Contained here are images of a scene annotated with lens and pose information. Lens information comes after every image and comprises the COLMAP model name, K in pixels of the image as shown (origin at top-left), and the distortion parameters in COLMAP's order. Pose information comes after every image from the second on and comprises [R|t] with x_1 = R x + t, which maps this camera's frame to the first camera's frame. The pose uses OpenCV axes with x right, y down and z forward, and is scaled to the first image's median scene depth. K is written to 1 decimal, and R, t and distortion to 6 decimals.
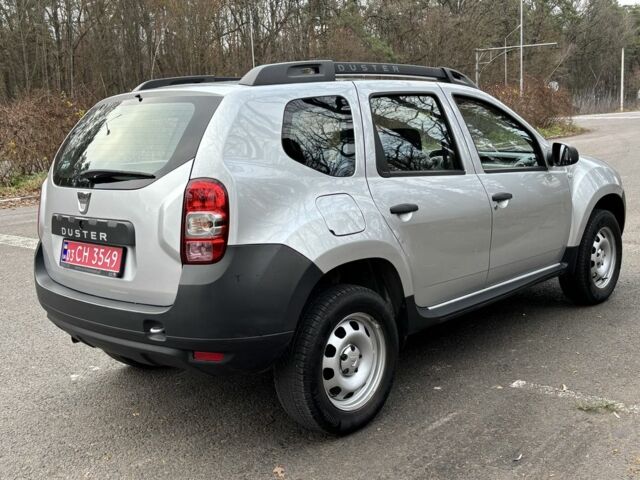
lens RADIAL K [[731.0, 0, 320.0], [0, 731.0, 240.0], [0, 0, 1]] dist [0.073185, -0.028711]
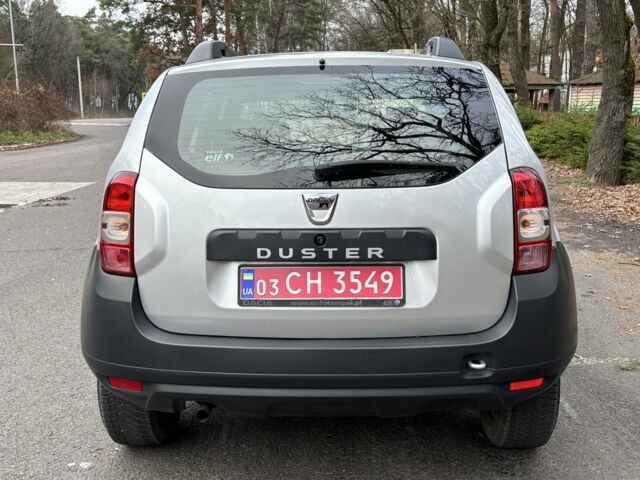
lens RADIAL K [[731.0, 0, 320.0], [0, 731.0, 240.0], [0, 0, 1]] dist [0.073185, -0.028711]
pose [[0.753002, -0.076059, 0.653608, -0.783377], [0.081592, 0.996424, 0.021953, -0.036384], [-0.652940, 0.036798, 0.756515, 0.476021]]
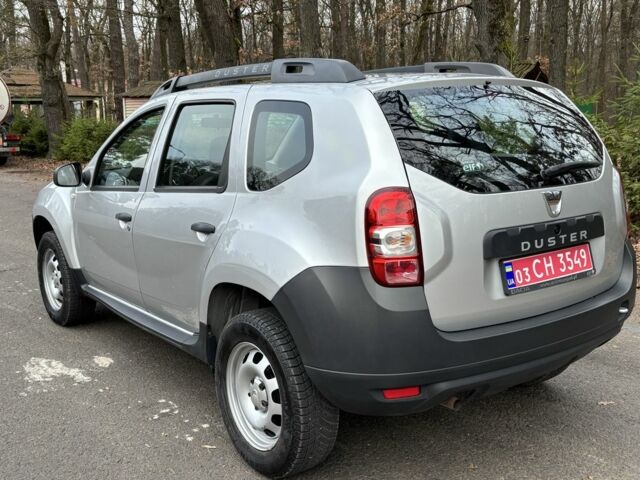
lens RADIAL K [[731.0, 0, 320.0], [0, 731.0, 240.0], [0, 0, 1]] dist [0.073185, -0.028711]
pose [[0.165782, -0.126158, 0.978059, -1.210997], [0.171881, 0.980299, 0.097313, -0.139816], [-0.971068, 0.151977, 0.184201, 1.117854]]
